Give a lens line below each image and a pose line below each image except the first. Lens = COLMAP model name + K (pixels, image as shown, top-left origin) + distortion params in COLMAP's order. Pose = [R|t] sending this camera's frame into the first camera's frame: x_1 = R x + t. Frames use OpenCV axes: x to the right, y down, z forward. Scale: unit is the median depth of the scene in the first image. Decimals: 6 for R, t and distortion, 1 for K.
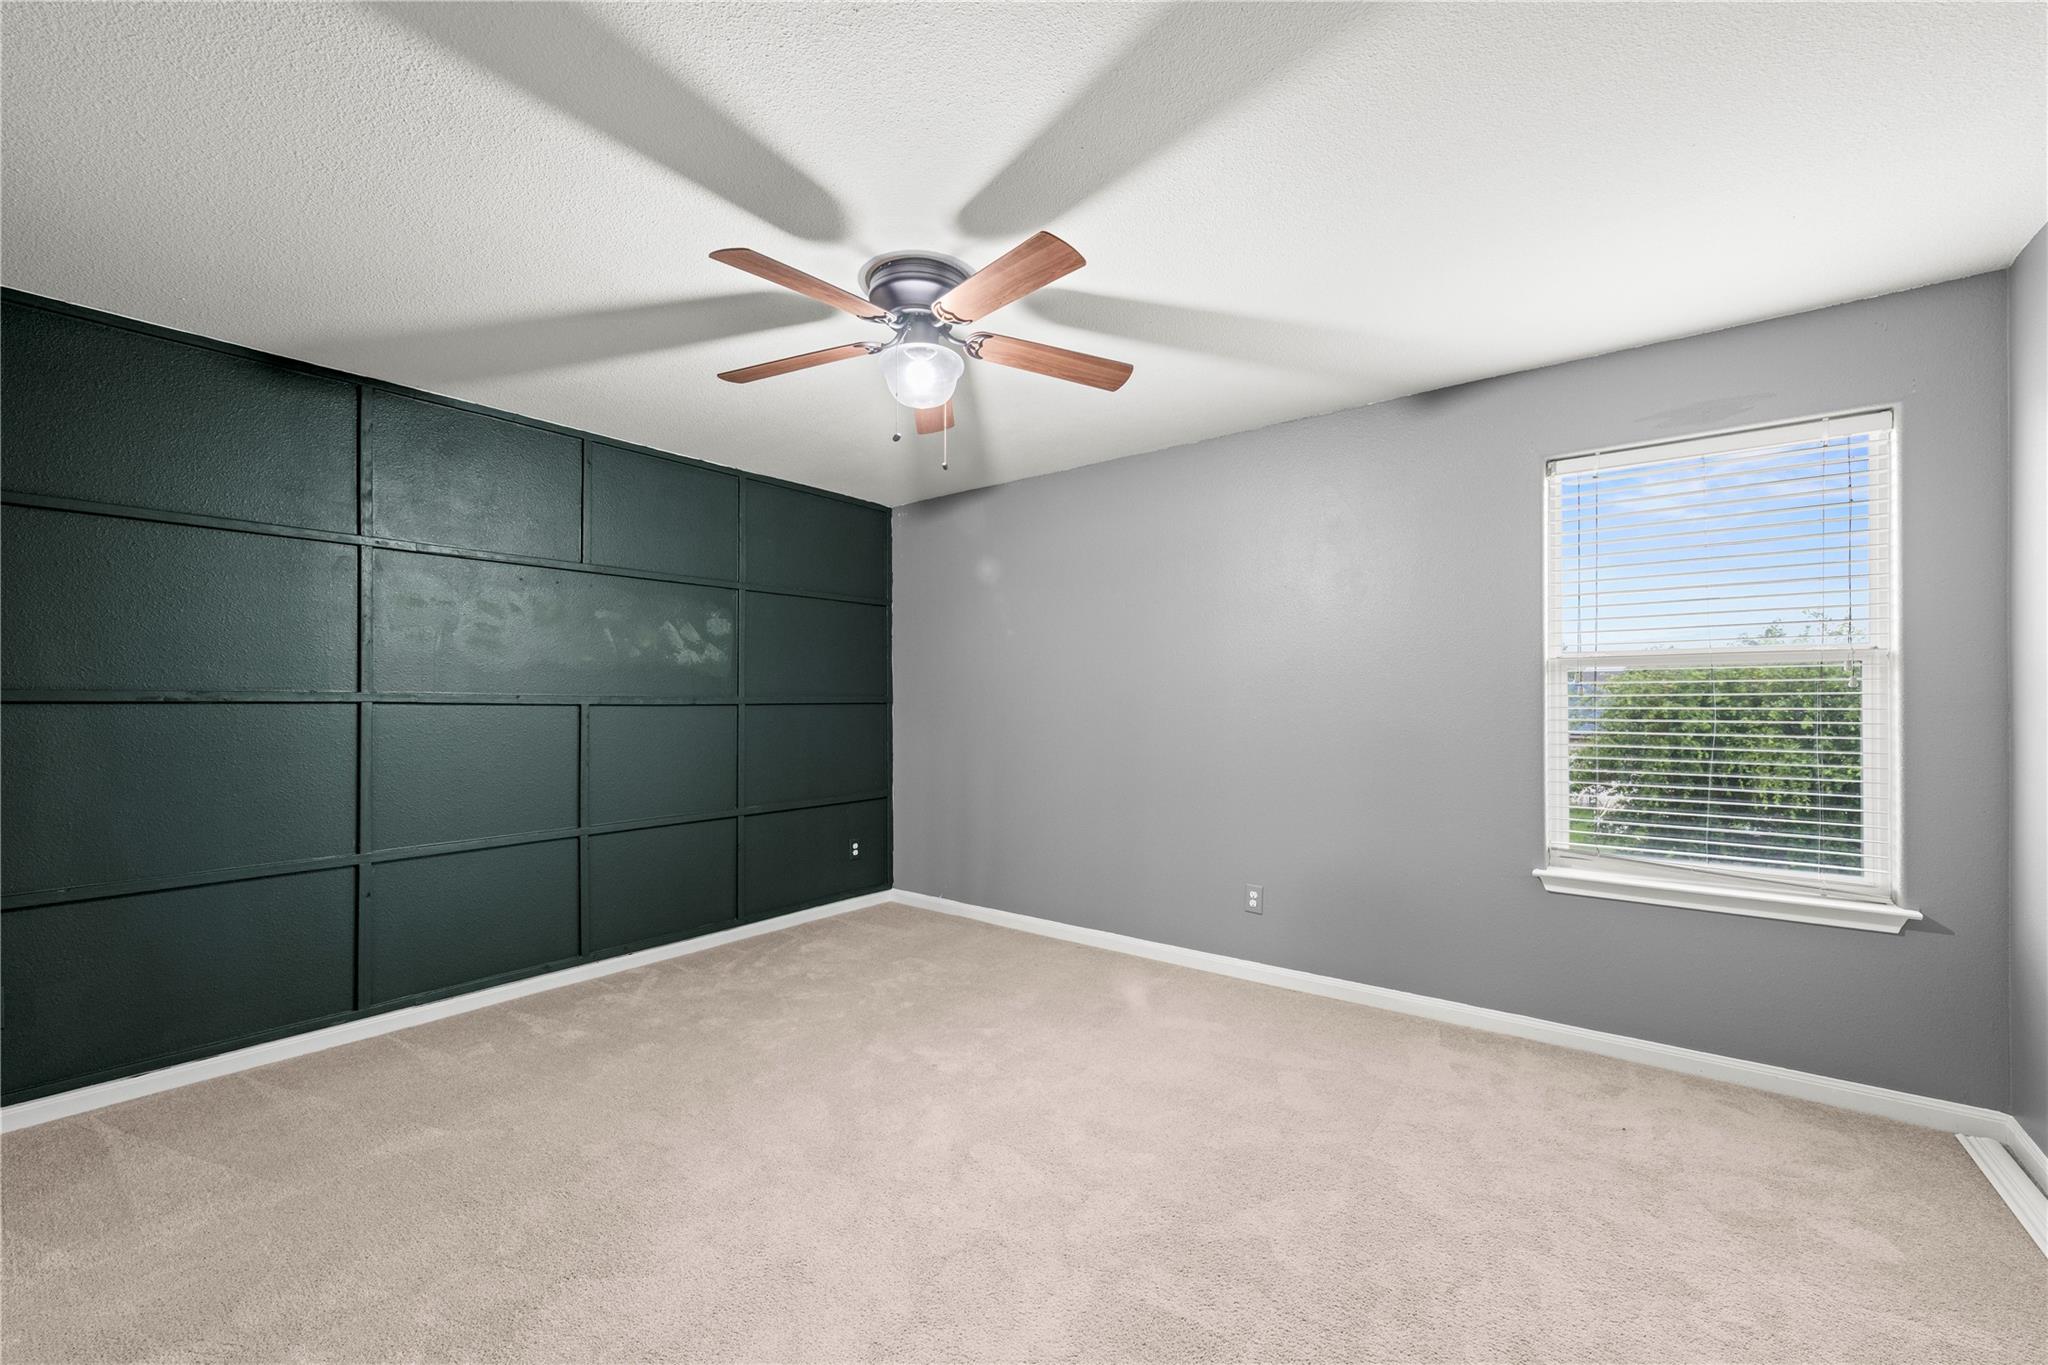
lens RADIAL K [[818.4, 0, 1036.0], [0, 818.4, 706.2], [0, 0, 1]] dist [-0.000714, 0.000134]
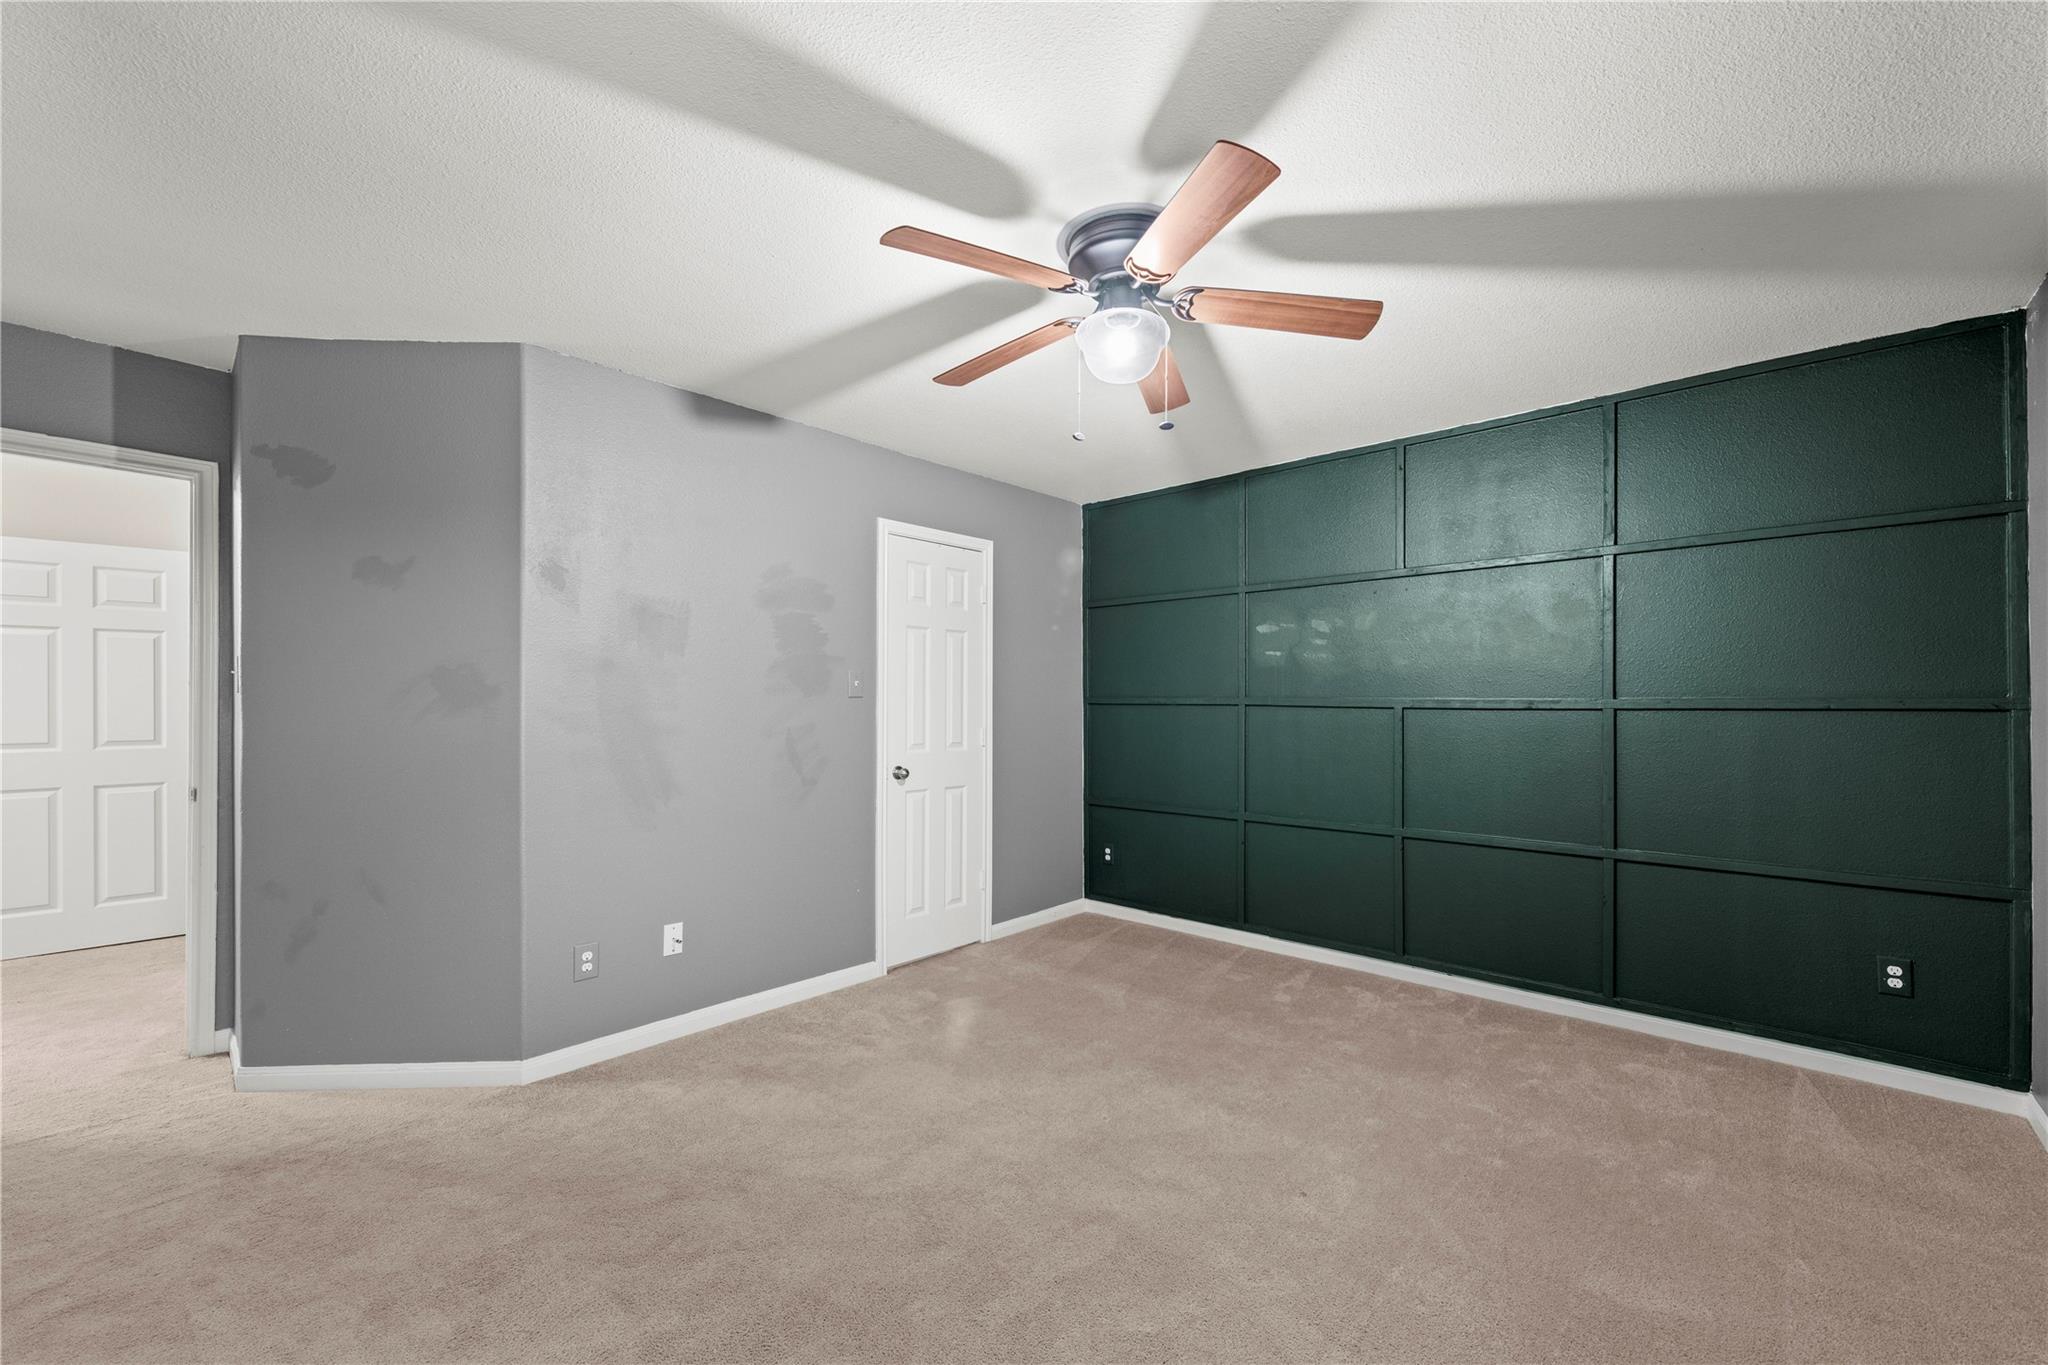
lens RADIAL K [[818.4, 0, 1036.0], [0, 818.4, 706.2], [0, 0, 1]] dist [-0.000714, 0.000134]
pose [[-0.092774, -0.000802, -0.995687, 0.520879], [-0.007780, 0.999970, -0.000080, -0.000223], [0.995657, 0.007739, -0.092777, 0.669834]]
